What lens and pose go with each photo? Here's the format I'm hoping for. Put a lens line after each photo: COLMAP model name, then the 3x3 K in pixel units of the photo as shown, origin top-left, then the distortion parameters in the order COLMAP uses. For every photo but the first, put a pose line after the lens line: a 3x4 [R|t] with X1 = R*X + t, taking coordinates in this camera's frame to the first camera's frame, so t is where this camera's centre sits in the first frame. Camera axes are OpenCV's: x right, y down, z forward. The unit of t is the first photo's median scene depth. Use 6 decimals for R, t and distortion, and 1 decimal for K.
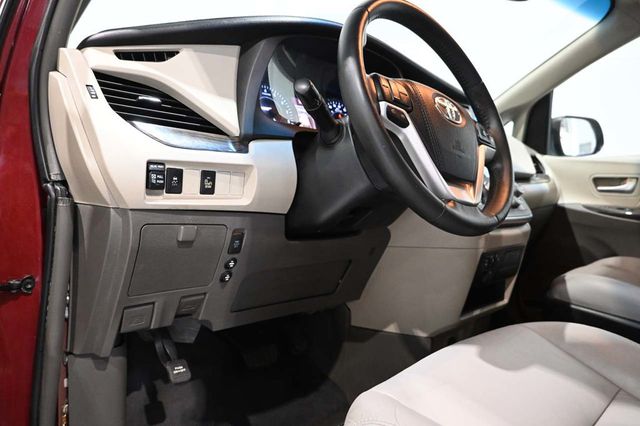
lens RADIAL K [[436.5, 0, 320.0], [0, 436.5, 213.0], [0, 0, 1]] dist [-0.002063, -0.000522]
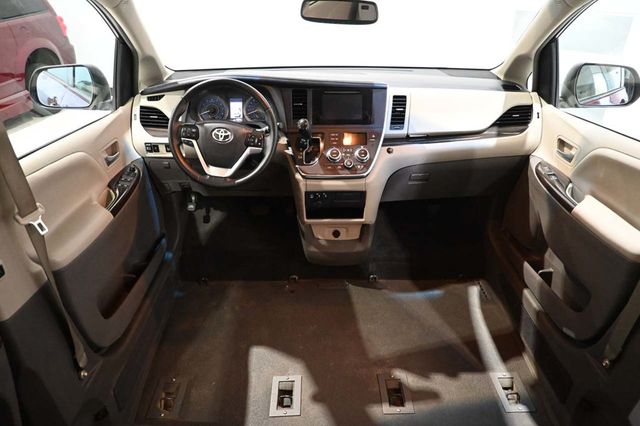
lens RADIAL K [[436.5, 0, 320.0], [0, 436.5, 213.0], [0, 0, 1]] dist [-0.002063, -0.000522]
pose [[0.706652, 0.283764, -0.648167, 2.418065], [-0.006300, 0.918545, 0.395266, -0.819770], [0.707533, -0.275232, 0.650880, -0.264291]]
